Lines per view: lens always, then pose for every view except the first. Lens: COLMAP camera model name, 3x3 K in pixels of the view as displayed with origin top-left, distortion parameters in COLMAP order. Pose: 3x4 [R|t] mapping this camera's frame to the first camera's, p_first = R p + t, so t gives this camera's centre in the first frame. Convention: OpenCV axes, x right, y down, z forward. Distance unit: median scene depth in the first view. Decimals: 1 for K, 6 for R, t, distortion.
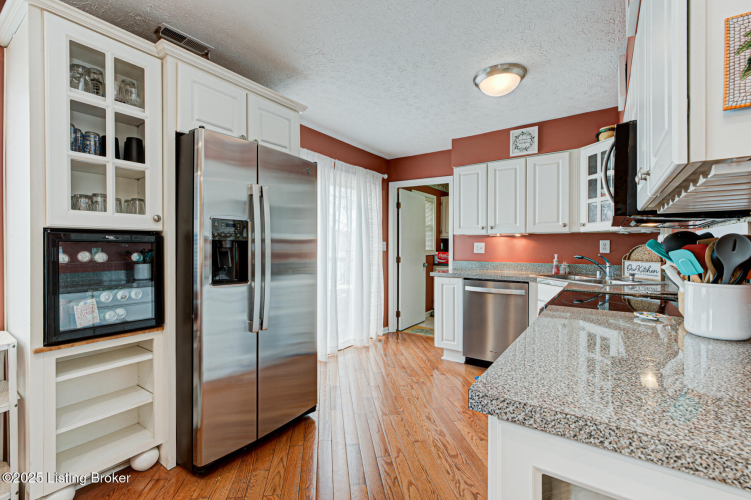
lens RADIAL K [[330.6, 0, 377.5], [0, 330.6, 249.0], [0, 0, 1]] dist [-0.001615, 0.000579]
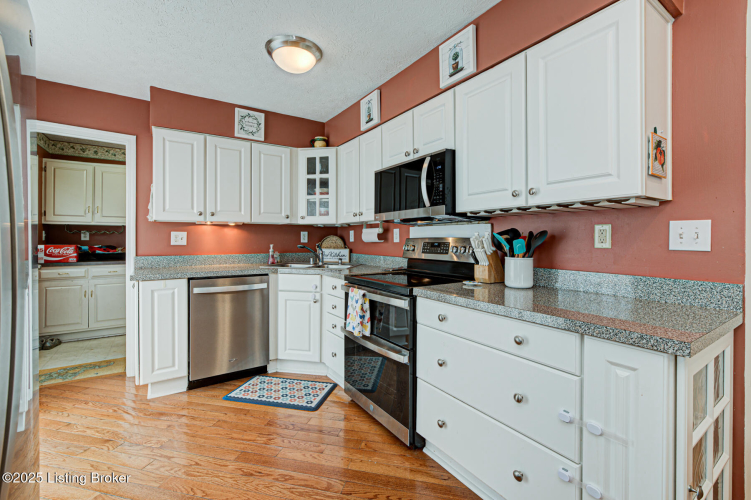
lens RADIAL K [[323.5, 0, 375.2], [0, 323.5, 238.5], [0, 0, 1]] dist [-0.001948, -0.000383]
pose [[0.367473, -0.001842, 0.930032, -0.272431], [0.004024, 0.999992, 0.000390, -0.001818], [-0.930025, 0.003599, 0.367478, 0.328609]]
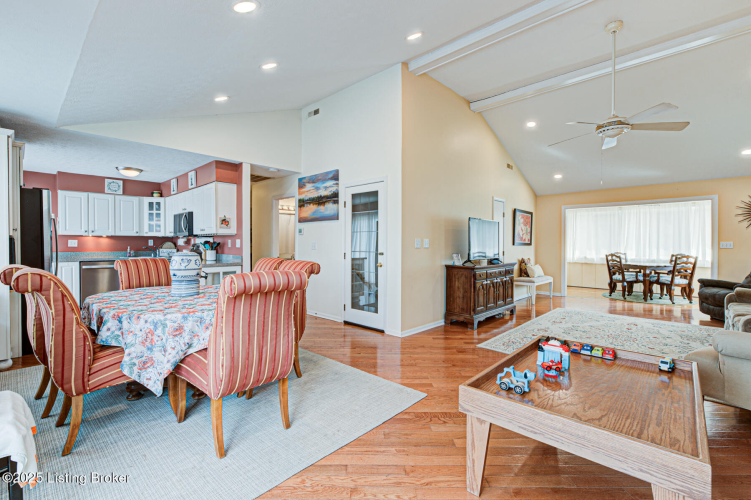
lens RADIAL K [[330.6, 0, 369.4], [0, 330.6, 247.5], [0, 0, 1]] dist [-0.001615, 0.000579]
pose [[0.152479, -0.015339, 0.988188, -1.167904], [0.001097, 0.999882, 0.015351, -0.006830], [-0.988306, -0.001257, 0.152477, -0.703329]]
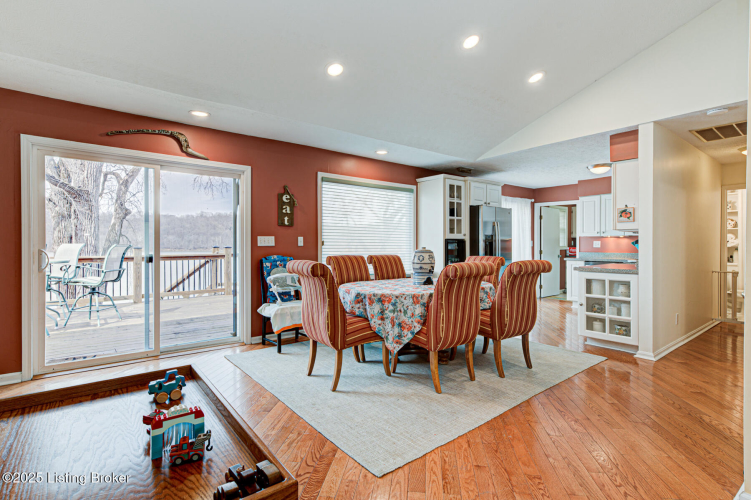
lens RADIAL K [[367.2, 0, 377.2], [0, 367.2, 247.8], [0, 0, 1]] dist [0.005171, -0.000979]
pose [[0.954674, -0.002234, -0.297646, -0.221588], [0.002911, 0.999994, 0.001832, 0.009483], [0.297640, -0.002615, 0.954675, -1.243861]]
